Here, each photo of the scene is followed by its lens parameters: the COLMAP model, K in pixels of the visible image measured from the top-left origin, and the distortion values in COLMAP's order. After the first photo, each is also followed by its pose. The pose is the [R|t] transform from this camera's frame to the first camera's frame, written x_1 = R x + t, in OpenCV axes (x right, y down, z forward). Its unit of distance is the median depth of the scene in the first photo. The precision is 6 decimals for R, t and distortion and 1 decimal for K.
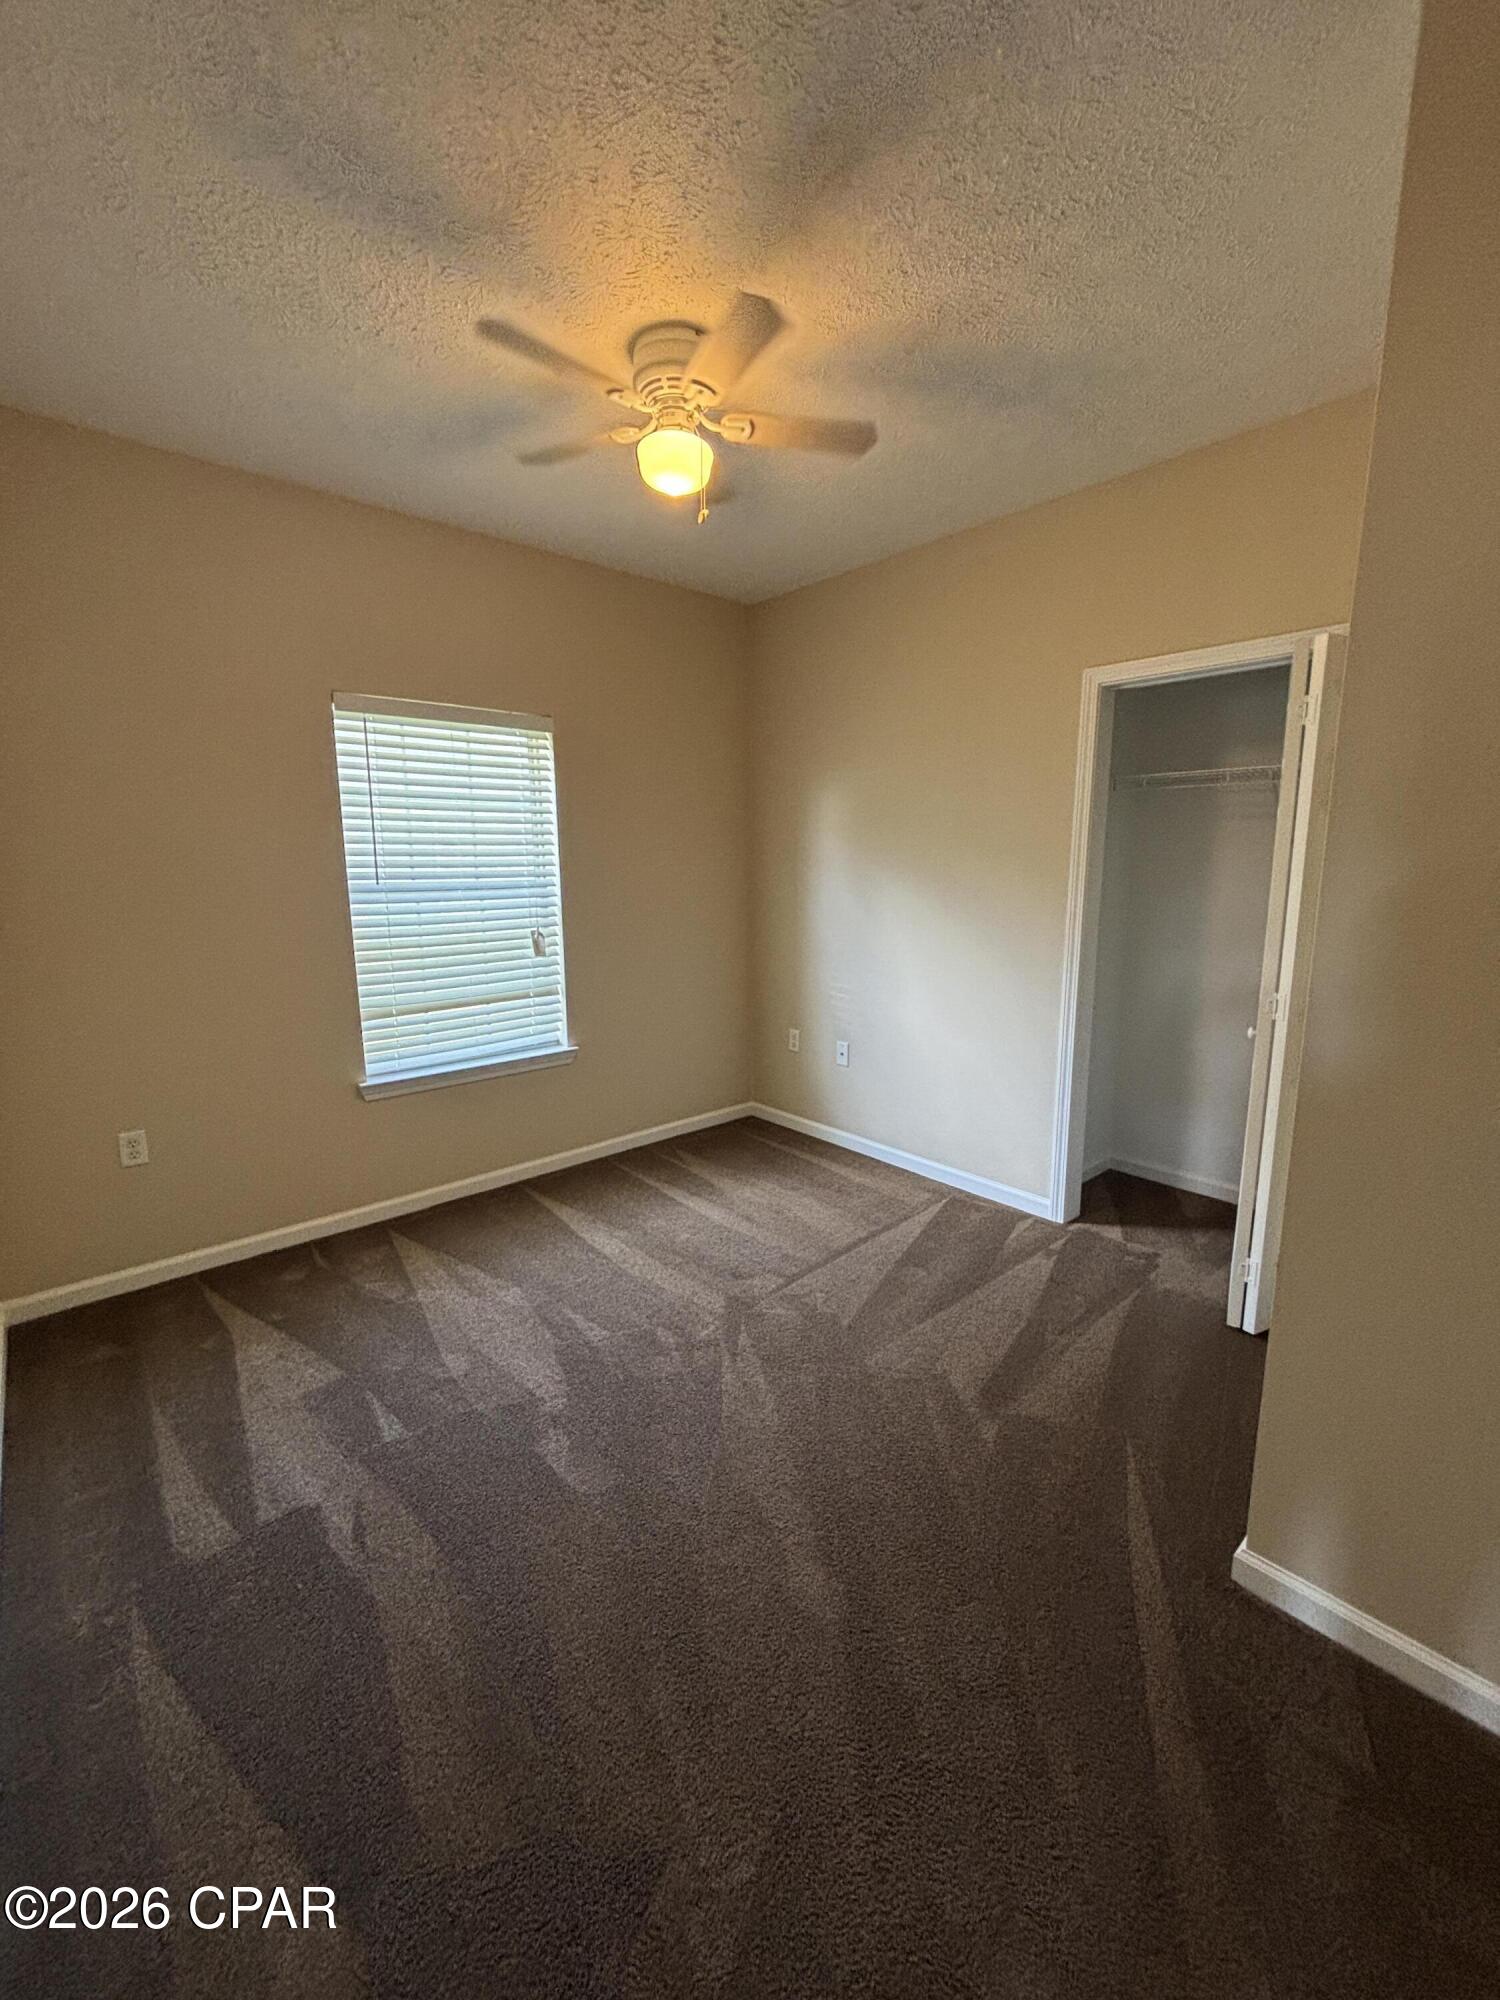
lens RADIAL K [[809.5, 0, 747.6], [0, 809.5, 996.5], [0, 0, 1]] dist [0.020992, -0.000442]
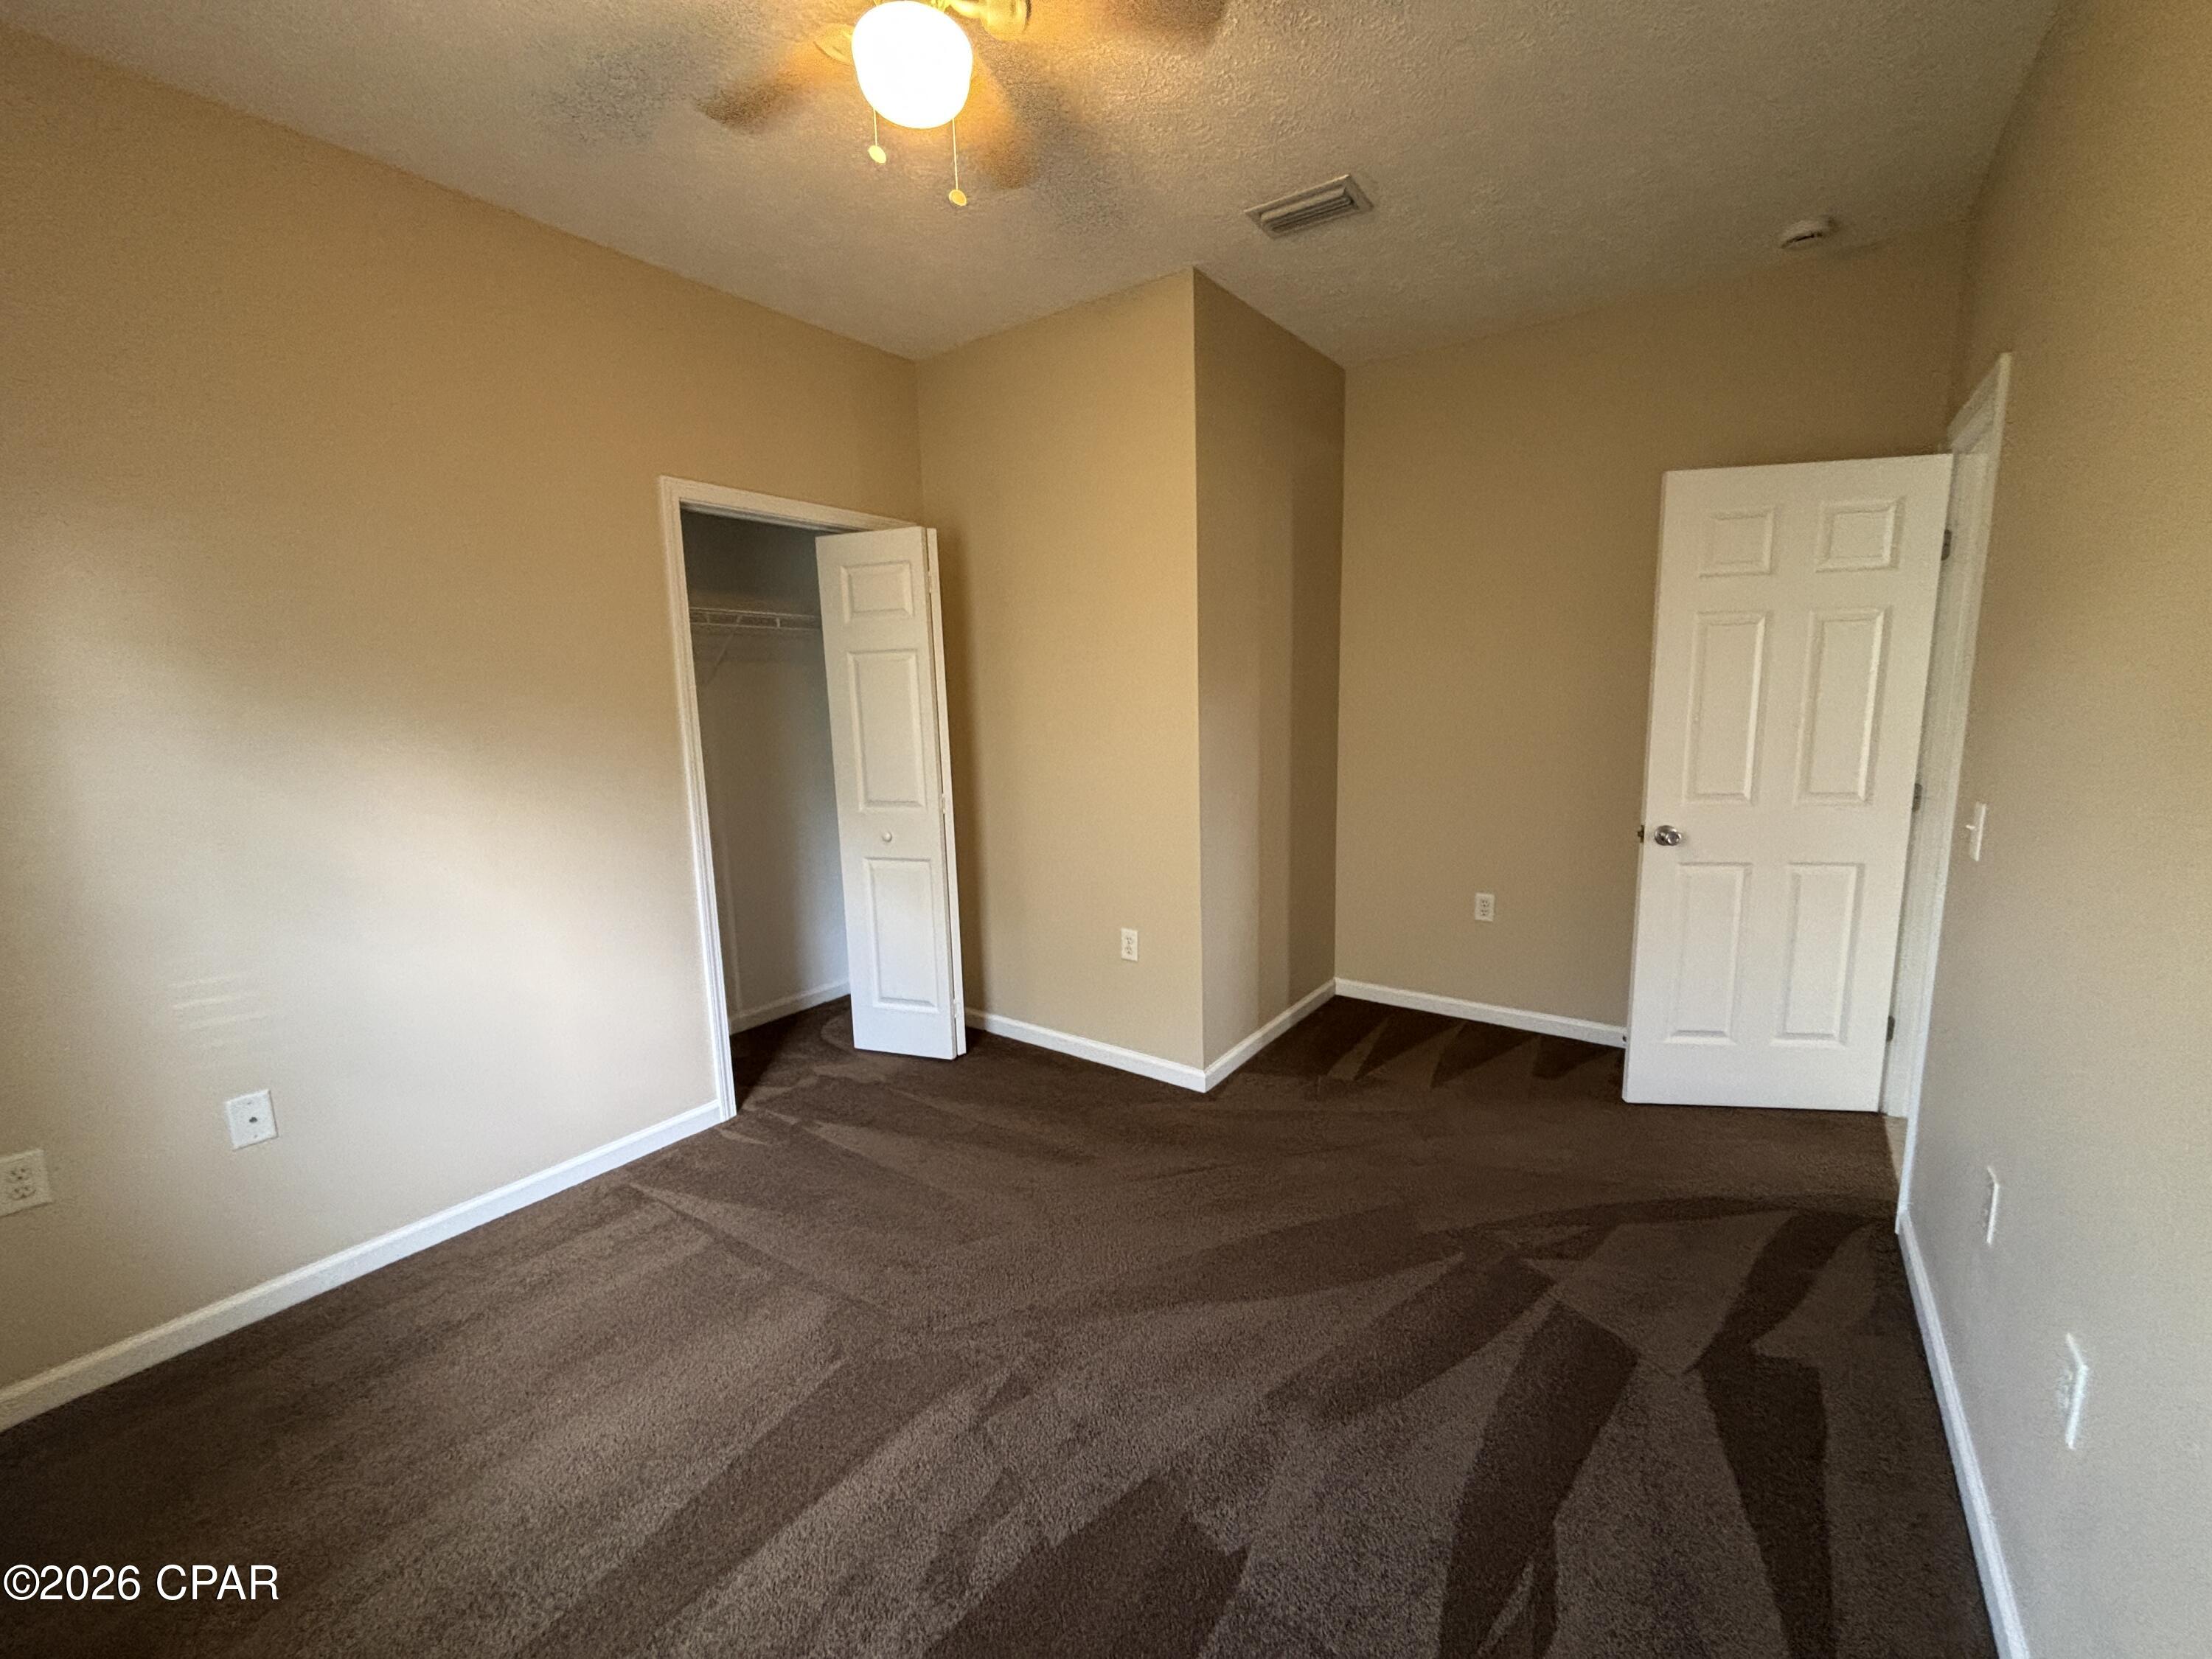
lens RADIAL K [[895.3, 0, 1103.6], [0, 895.3, 828.2], [0, 0, 1]] dist [0.020992, -0.000442]
pose [[-0.222263, -0.133431, 0.965813, -0.651047], [0.190222, 0.965620, 0.177181, -0.124585], [-0.956250, 0.223100, -0.189240, 0.816732]]
